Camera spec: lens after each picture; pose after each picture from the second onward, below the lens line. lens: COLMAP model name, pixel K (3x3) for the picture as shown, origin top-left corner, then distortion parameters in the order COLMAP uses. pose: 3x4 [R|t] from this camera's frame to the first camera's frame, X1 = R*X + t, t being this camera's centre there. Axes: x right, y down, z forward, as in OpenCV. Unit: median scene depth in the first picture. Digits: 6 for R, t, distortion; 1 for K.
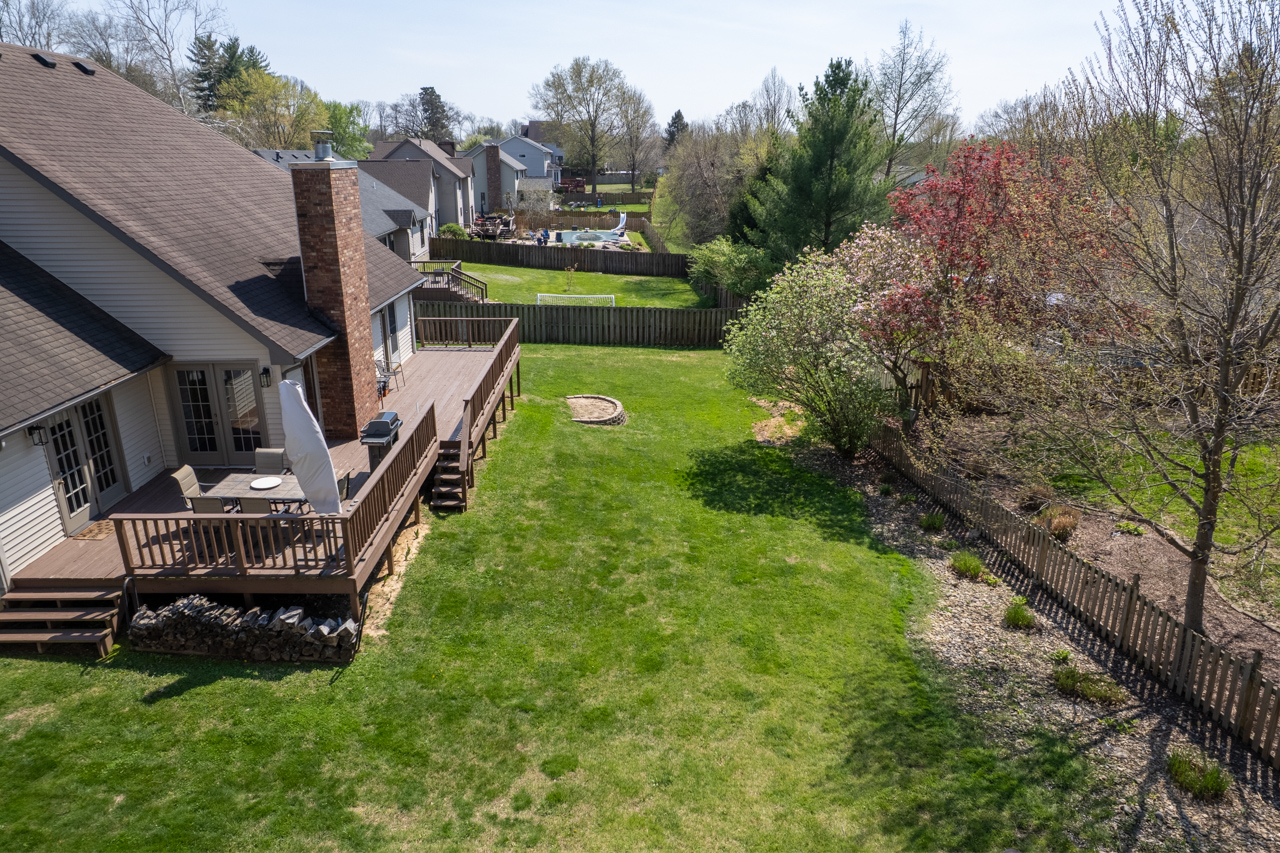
lens RADIAL K [[819.0, 0, 646.9], [0, 819.0, 428.9], [0, 0, 1]] dist [-0.064037, 0.055646]
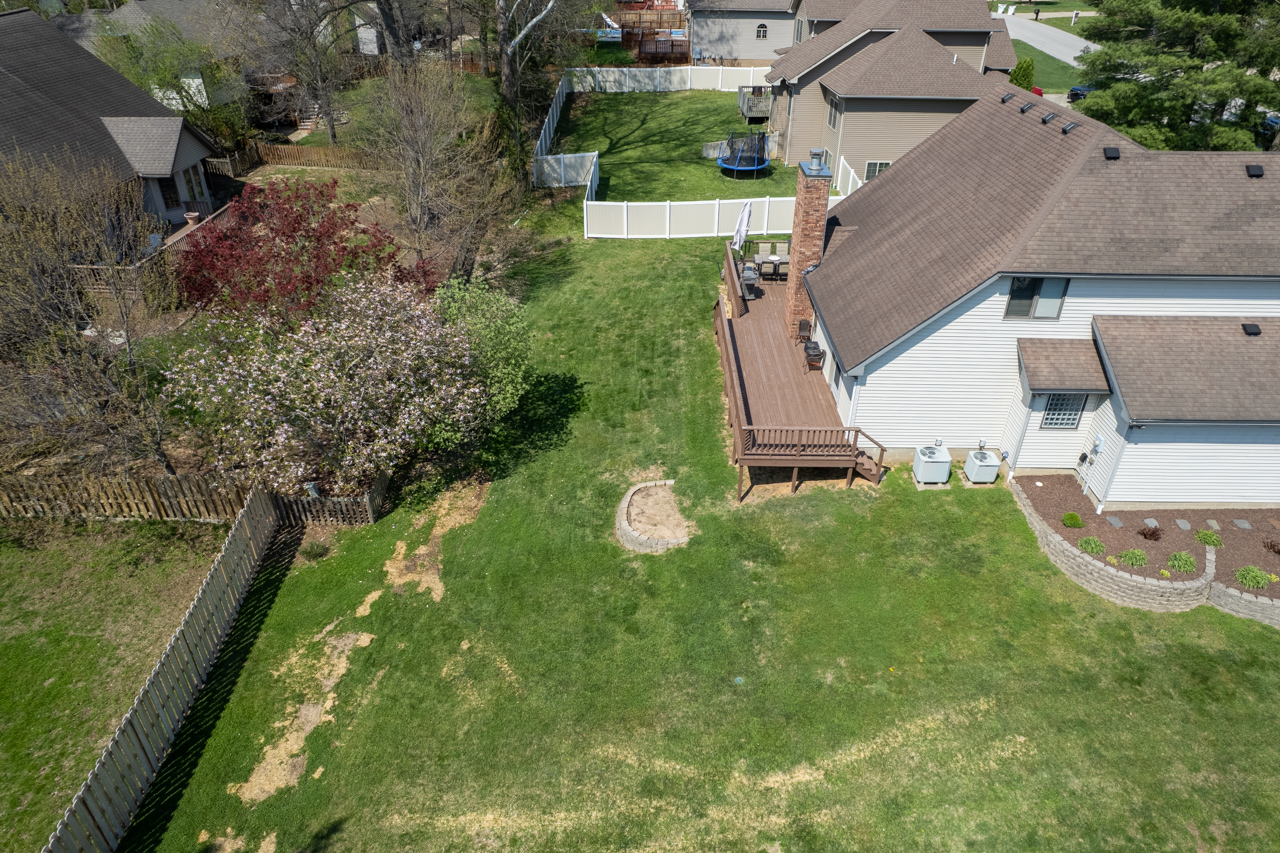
lens RADIAL K [[819.0, 0, 644.4], [0, 819.0, 434.4], [0, 0, 1]] dist [-0.064037, 0.055646]
pose [[-0.998793, -0.039303, 0.029474, -0.128953], [-0.002153, 0.634407, 0.772996, -1.246631], [-0.049079, 0.771999, -0.633726, 2.449854]]
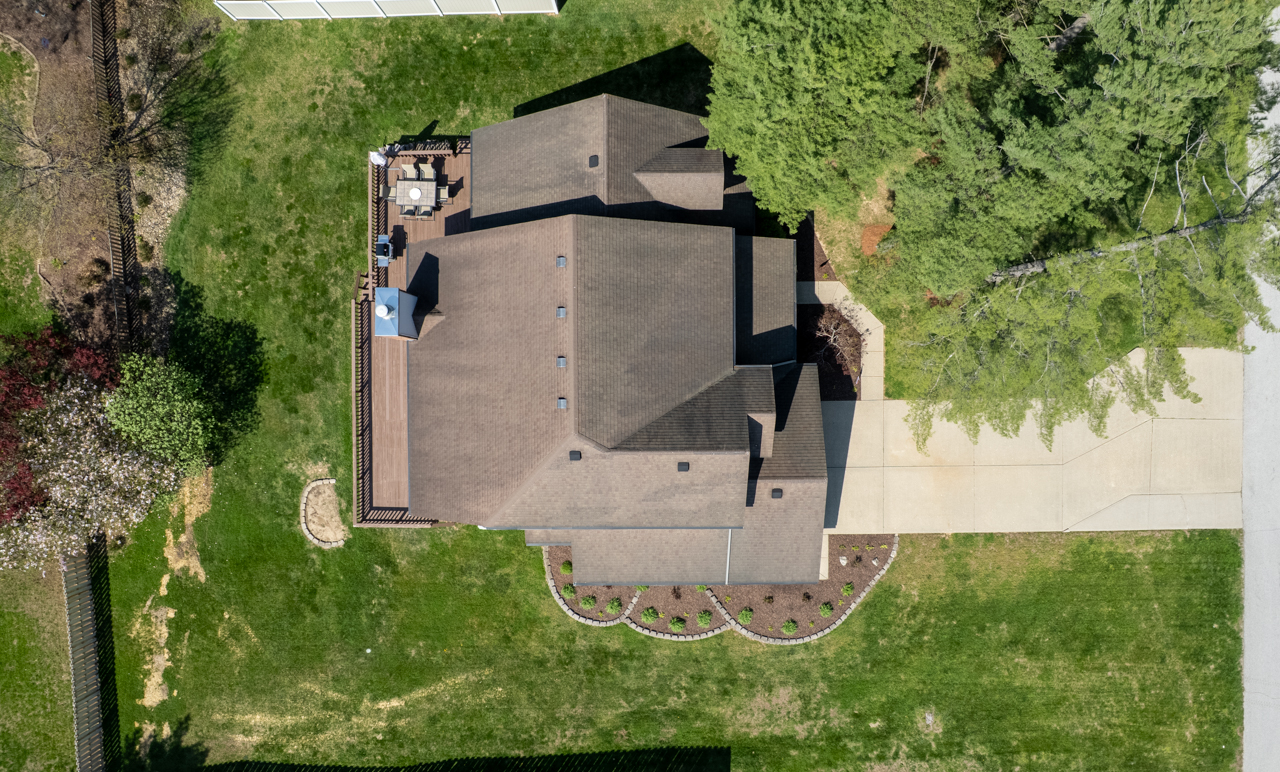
lens RADIAL K [[949.4, 0, 651.7], [0, 949.4, 386.0], [0, 0, 1]] dist [-0.056027, 0.035701]
pose [[-0.999509, -0.030900, -0.005225, -0.965909], [0.004955, -0.320425, 0.947261, -2.321645], [-0.030944, 0.946770, 0.320421, 0.482742]]
